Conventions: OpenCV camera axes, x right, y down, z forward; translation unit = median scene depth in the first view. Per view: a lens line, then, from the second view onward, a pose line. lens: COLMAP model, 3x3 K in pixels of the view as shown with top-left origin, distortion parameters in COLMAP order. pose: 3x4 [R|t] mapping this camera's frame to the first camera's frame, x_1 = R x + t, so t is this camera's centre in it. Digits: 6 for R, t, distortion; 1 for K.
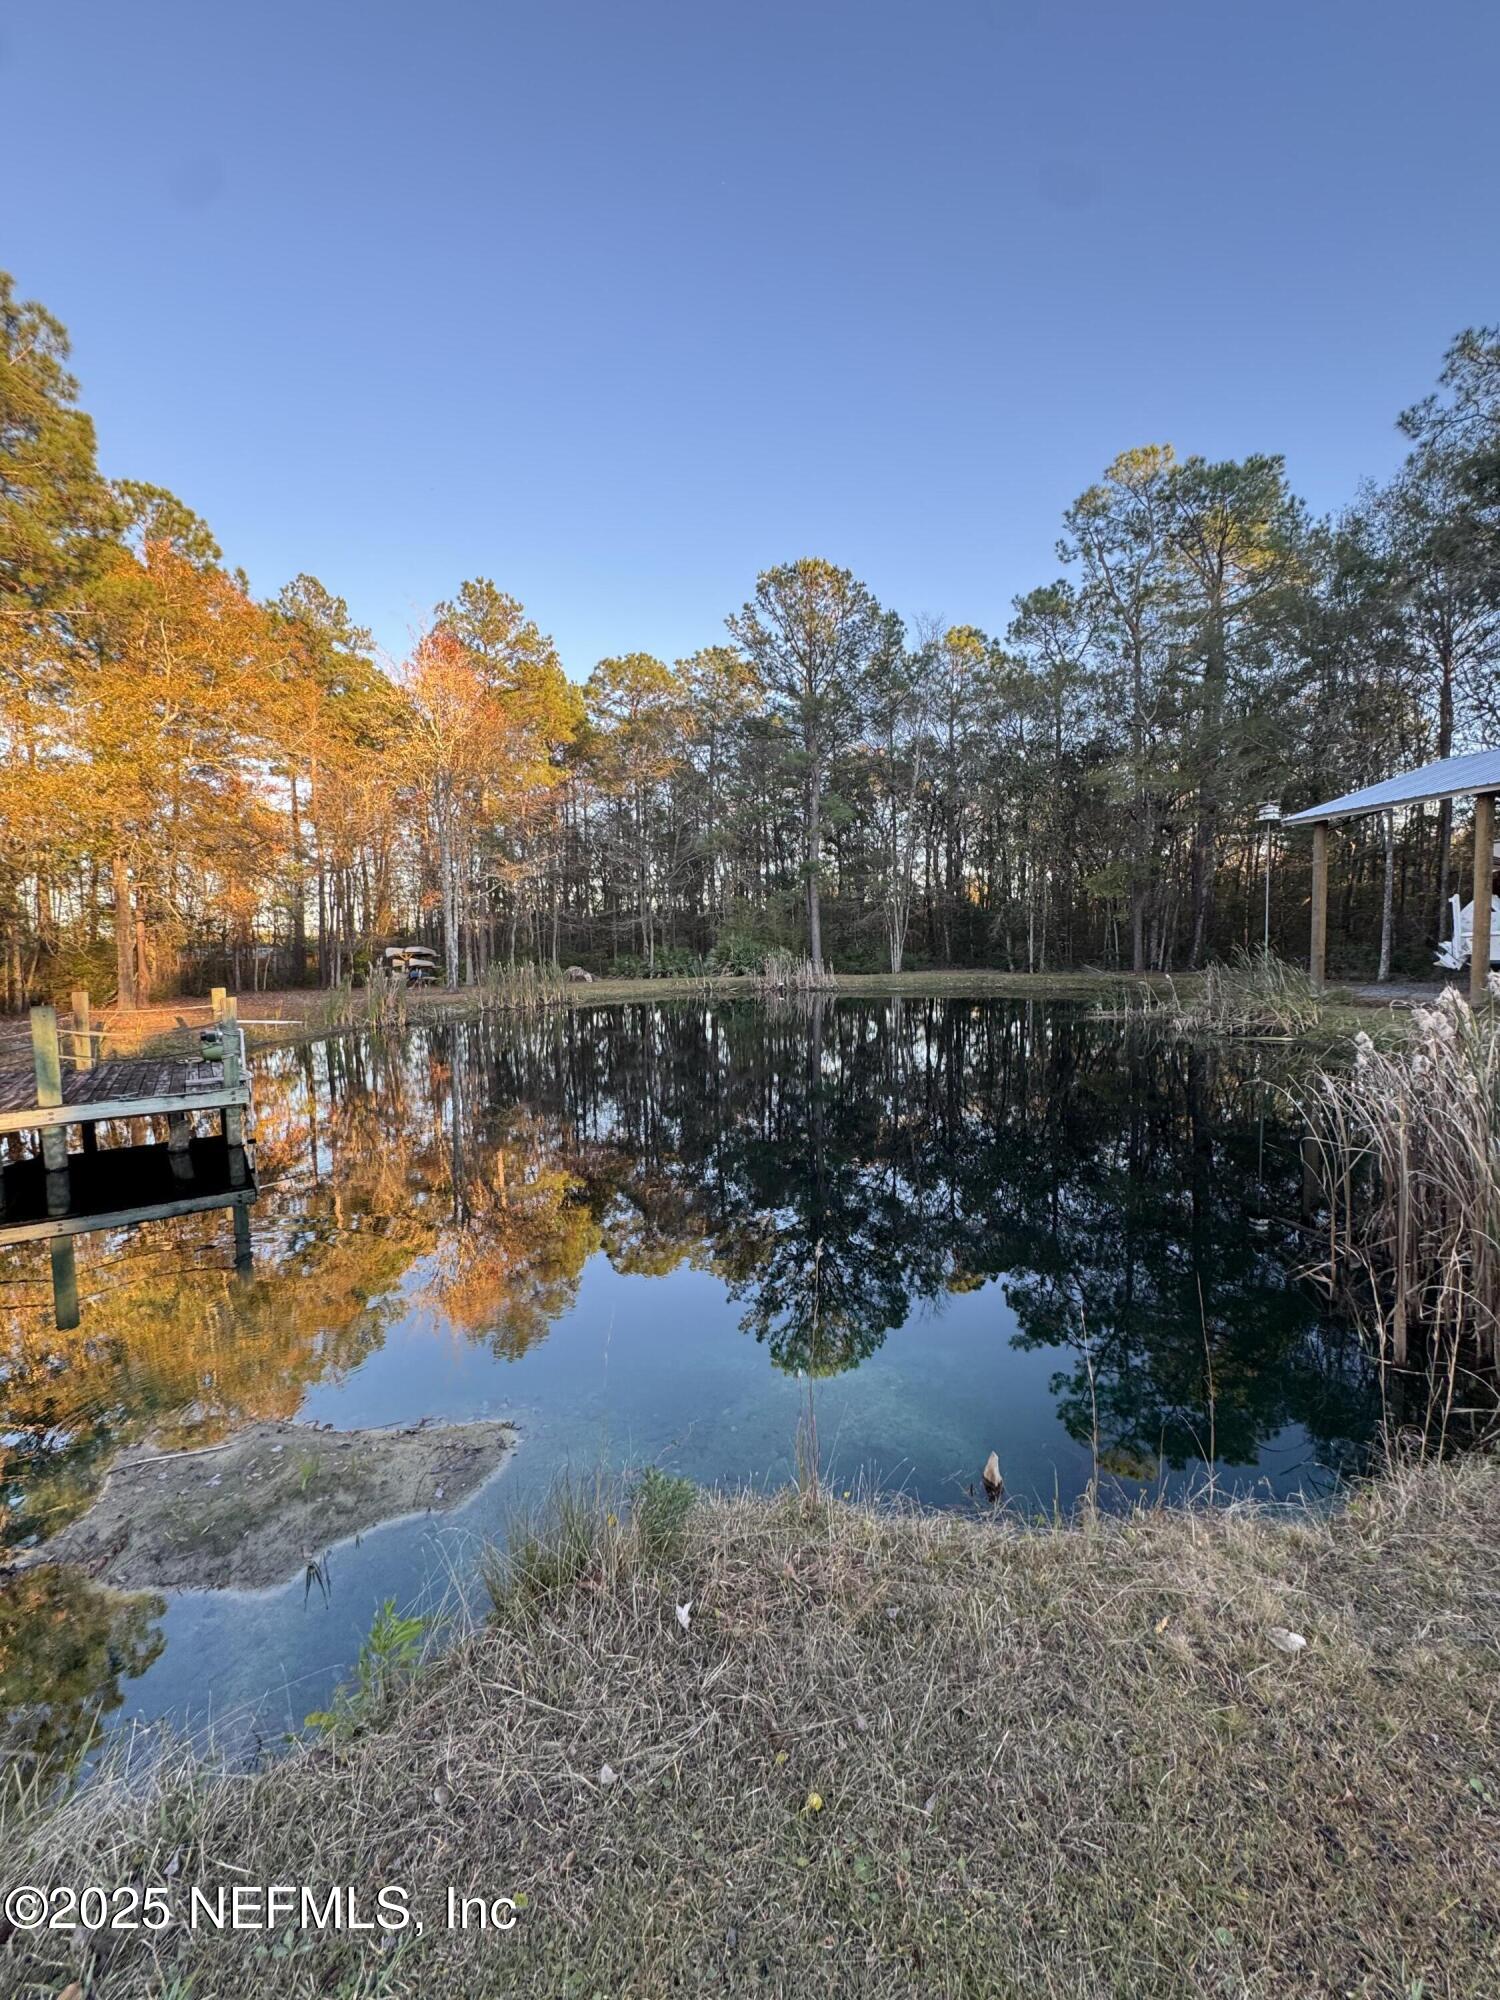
lens RADIAL K [[793.4, 0, 744.5], [0, 793.4, 999.3], [0, 0, 1]] dist [-0.002640, 0.000347]
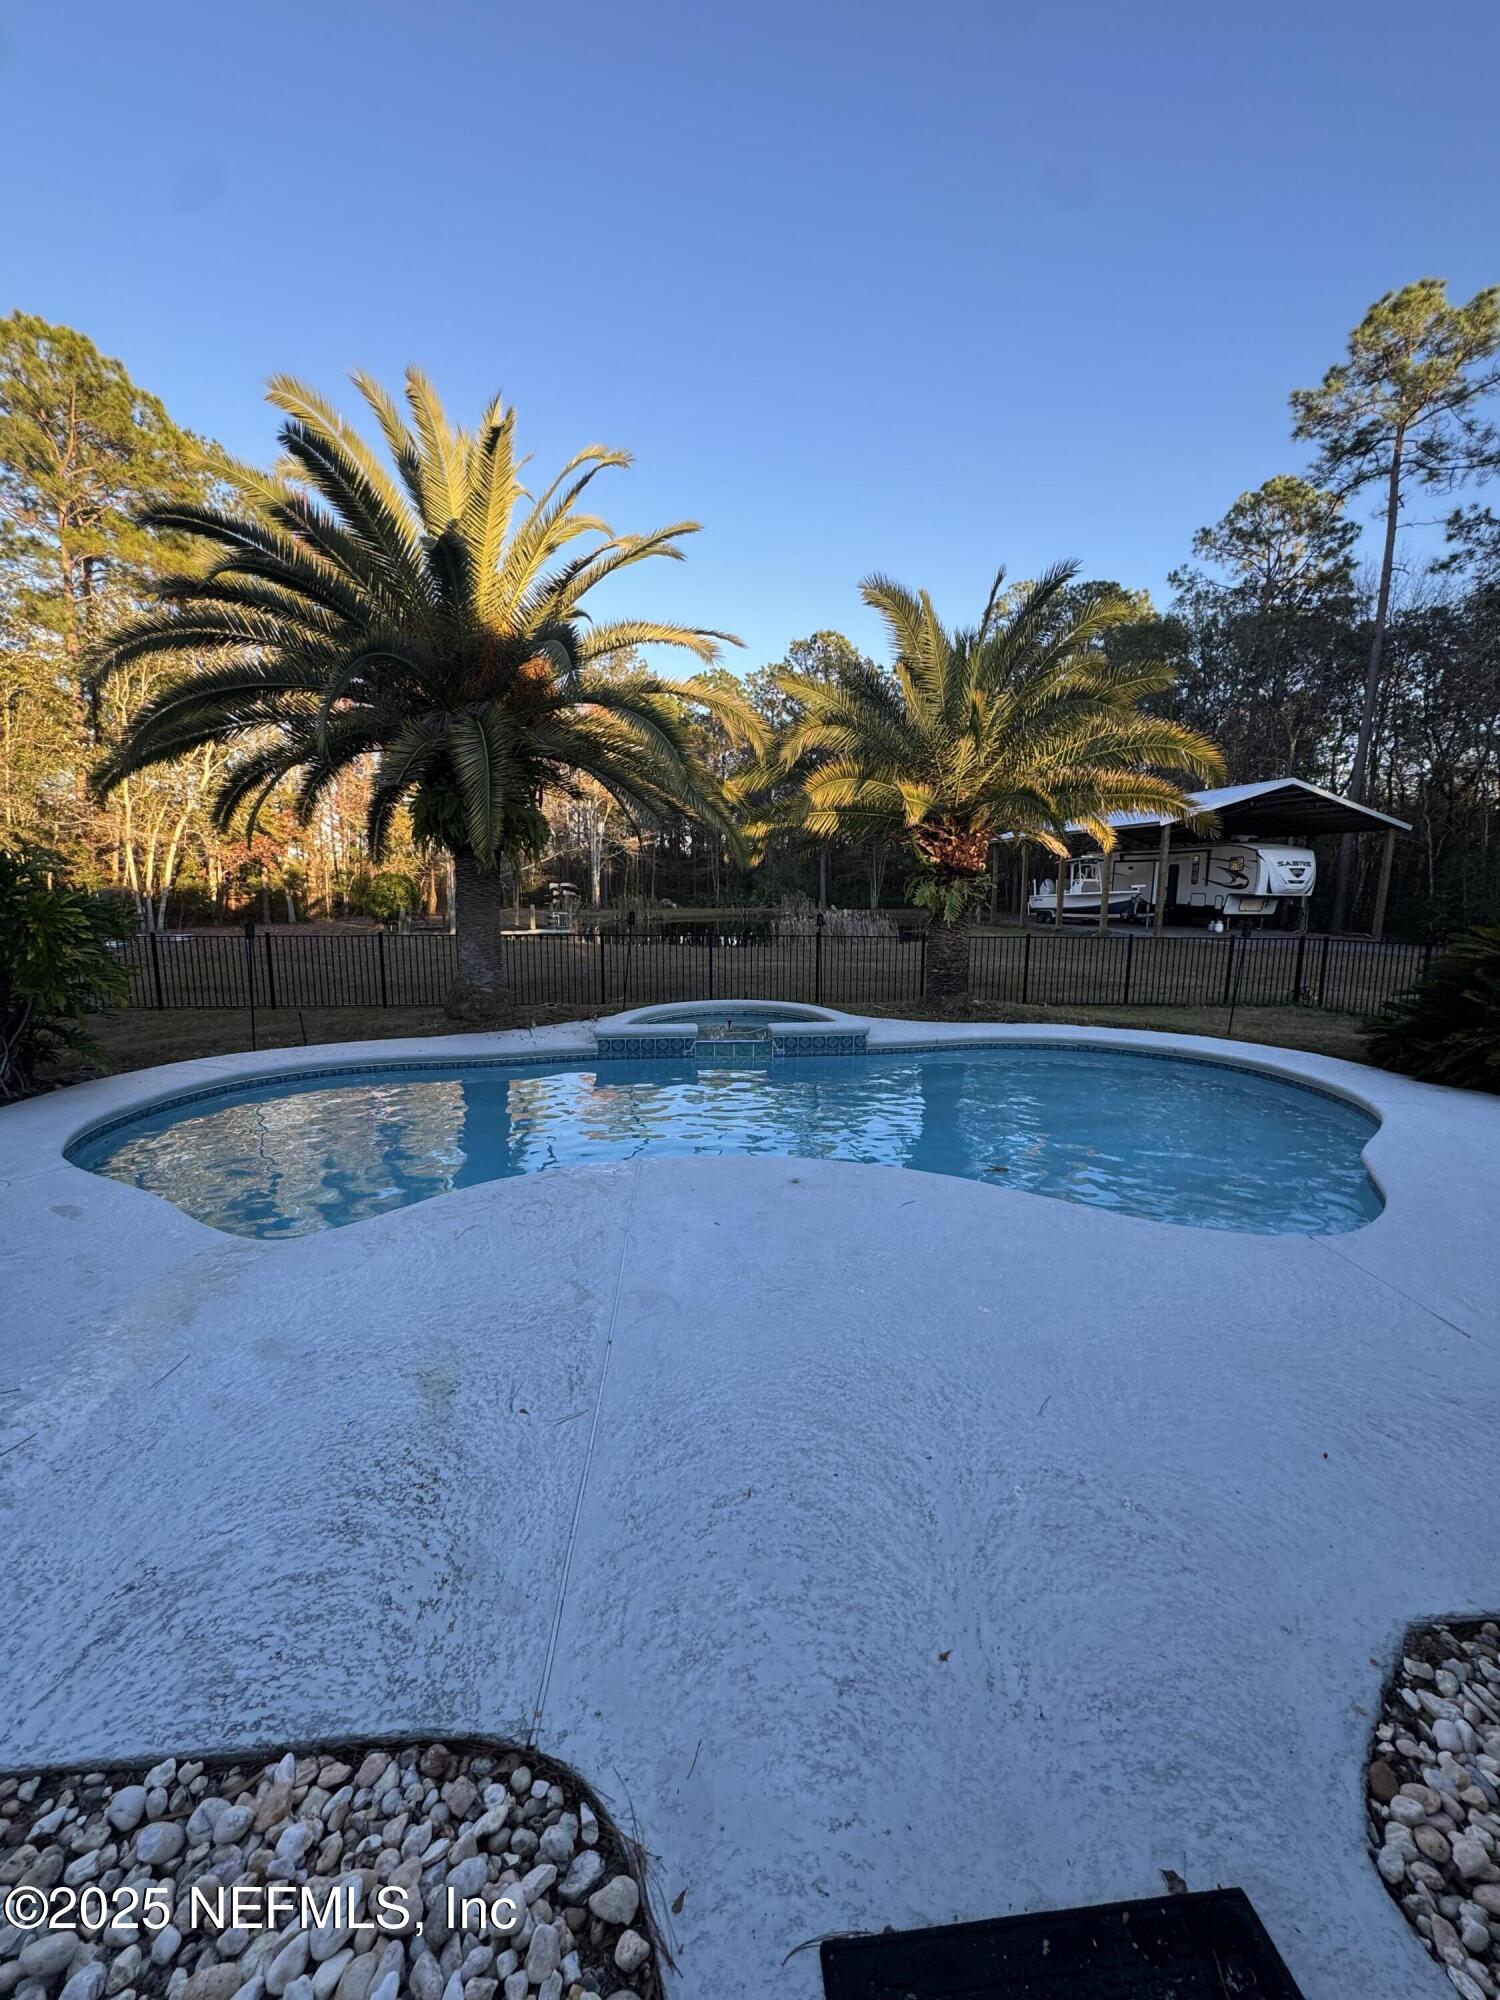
lens RADIAL K [[793.4, 0, 747.8], [0, 793.4, 1002.7], [0, 0, 1]] dist [-0.002640, 0.000347]
pose [[0.993206, 0.044791, -0.107406, 0.120497], [-0.035651, 0.995696, 0.085553, 0.022709], [0.110776, -0.081143, 0.990527, -0.531798]]
